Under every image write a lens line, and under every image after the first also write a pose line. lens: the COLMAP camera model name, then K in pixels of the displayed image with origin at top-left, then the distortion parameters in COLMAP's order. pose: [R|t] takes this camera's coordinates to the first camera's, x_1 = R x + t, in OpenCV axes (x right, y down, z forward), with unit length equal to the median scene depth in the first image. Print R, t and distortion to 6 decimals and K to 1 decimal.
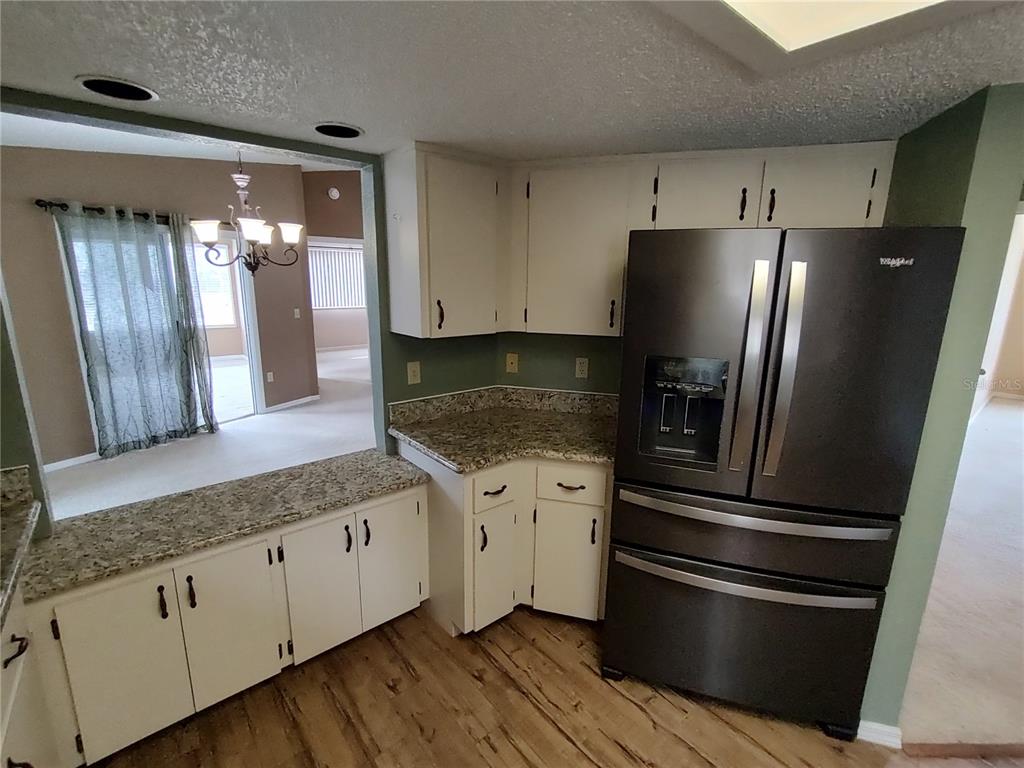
lens RADIAL K [[468.4, 0, 512.0], [0, 468.4, 384.0], [0, 0, 1]] dist [0.000377, 0.001070]
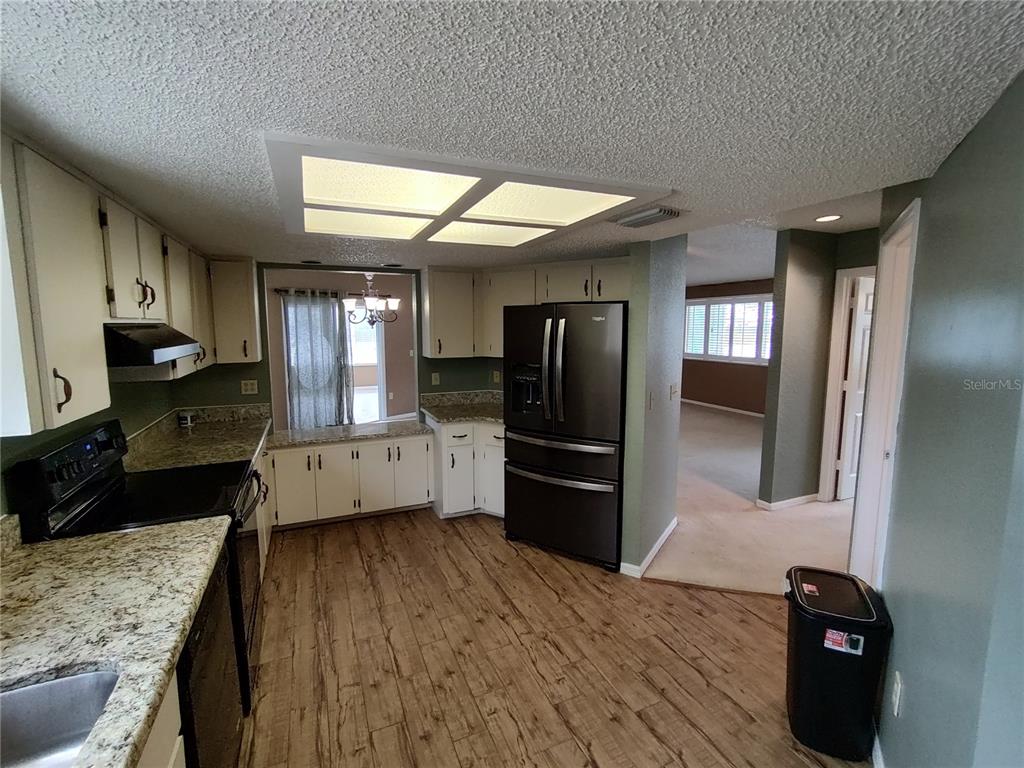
lens RADIAL K [[468.4, 0, 512.0], [0, 468.4, 384.0], [0, 0, 1]] dist [0.000377, 0.001070]
pose [[0.959291, 0.019477, -0.281747, 0.659611], [-0.047127, 0.994671, -0.091698, 0.166825], [0.278459, 0.101243, 0.955097, -0.748301]]
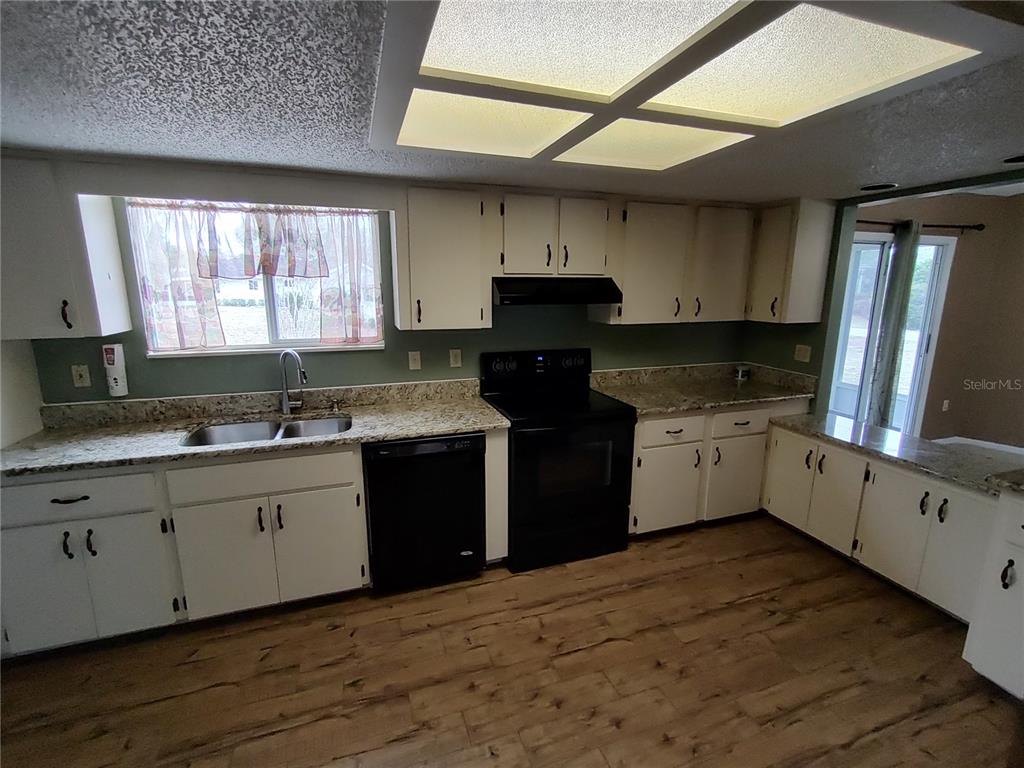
lens RADIAL K [[463.0, 0, 508.1], [0, 463.0, 381.7], [0, 0, 1]] dist [-0.003634, -0.000490]
pose [[-0.365693, 0.173637, -0.914395, 0.949956], [-0.211187, 0.941339, 0.263213, -0.041038], [0.906459, 0.289363, -0.307571, 0.282611]]
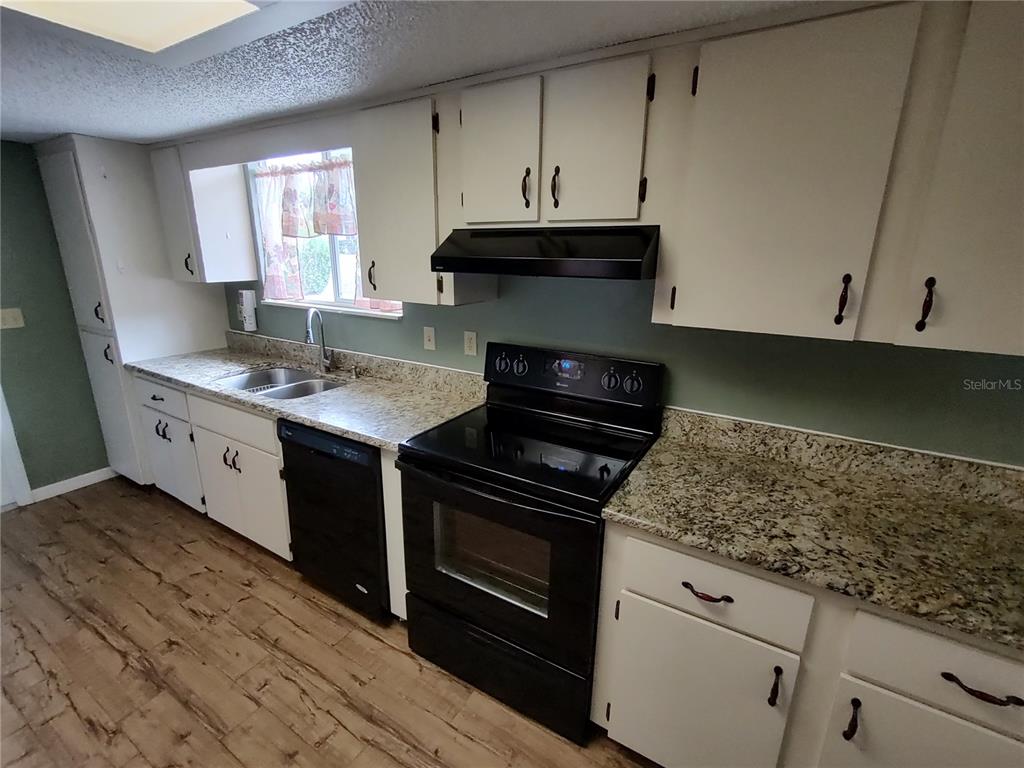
lens RADIAL K [[468.4, 0, 512.0], [0, 468.4, 384.0], [0, 0, 1]] dist [0.000377, 0.001070]
pose [[-0.945713, 0.061238, -0.319181, -0.019760], [-0.098675, 0.881626, 0.461517, -0.119464], [0.309660, 0.467958, -0.827723, 0.625978]]
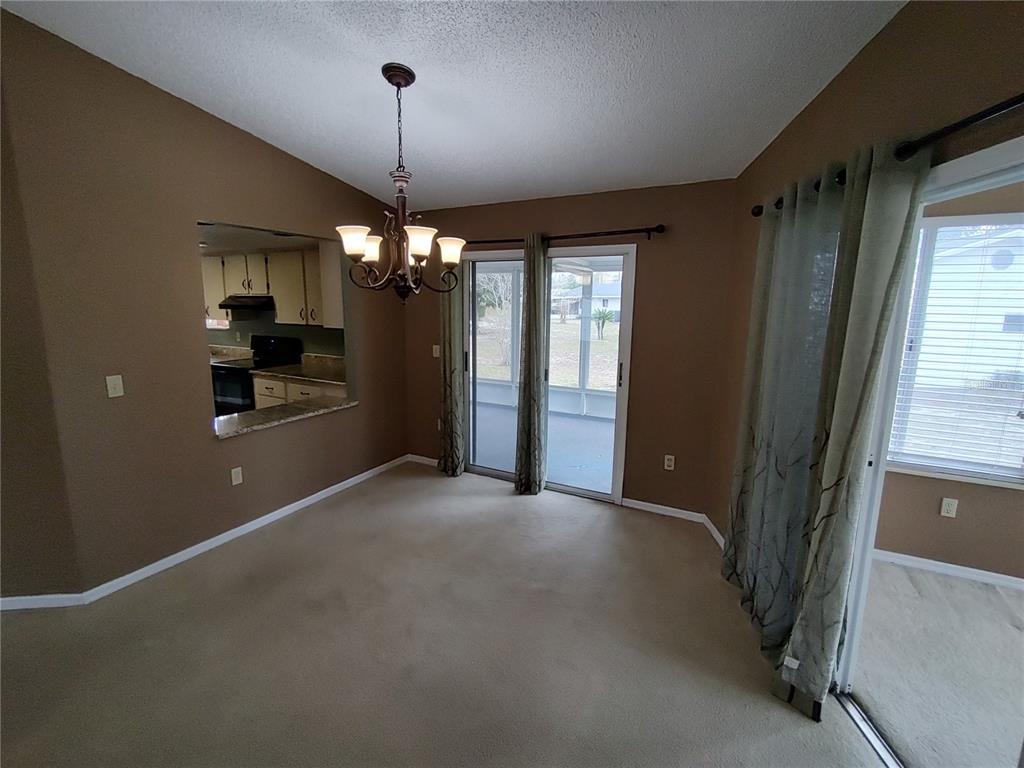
lens RADIAL K [[468.4, 0, 512.0], [0, 468.4, 384.0], [0, 0, 1]] dist [0.000377, 0.001070]
pose [[-0.925959, 0.043011, -0.375168, -0.637996], [-0.105352, 0.924622, 0.366026, -0.610839], [0.362632, 0.378449, -0.851630, 2.648183]]
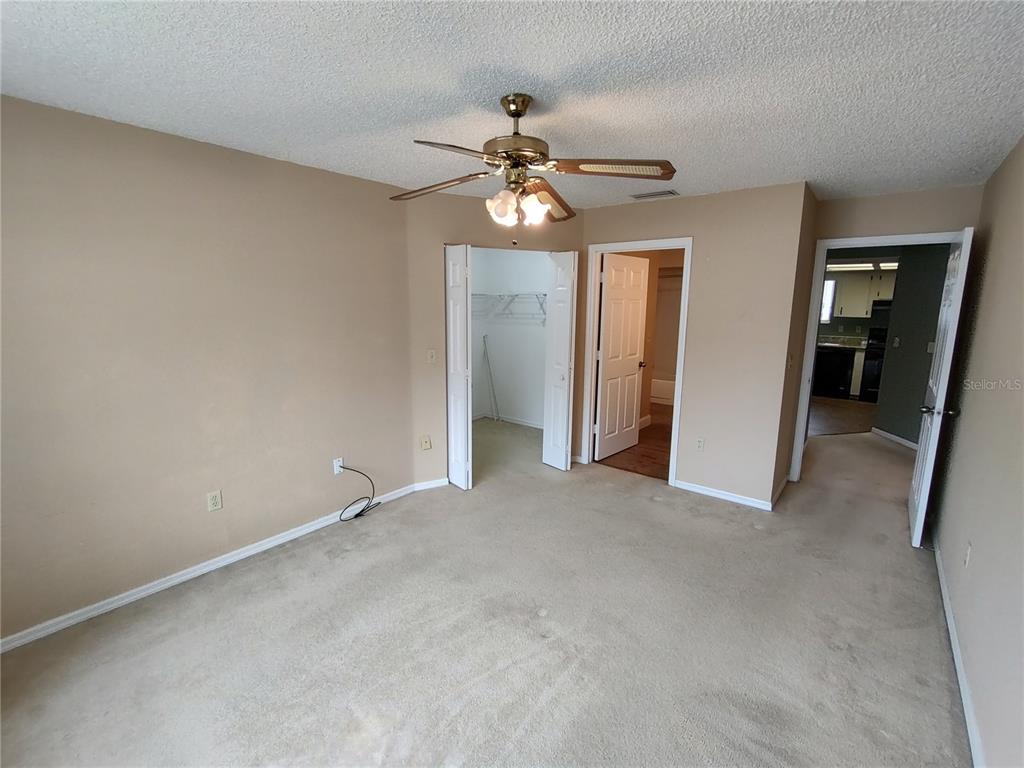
lens RADIAL K [[463.0, 0, 508.1], [0, 463.0, 381.7], [0, 0, 1]] dist [-0.003634, -0.000490]
pose [[-0.982246, 0.005852, -0.187507, 3.272576], [-0.065650, 0.925589, 0.372793, -0.536429], [0.175736, 0.378484, -0.908772, 2.797143]]
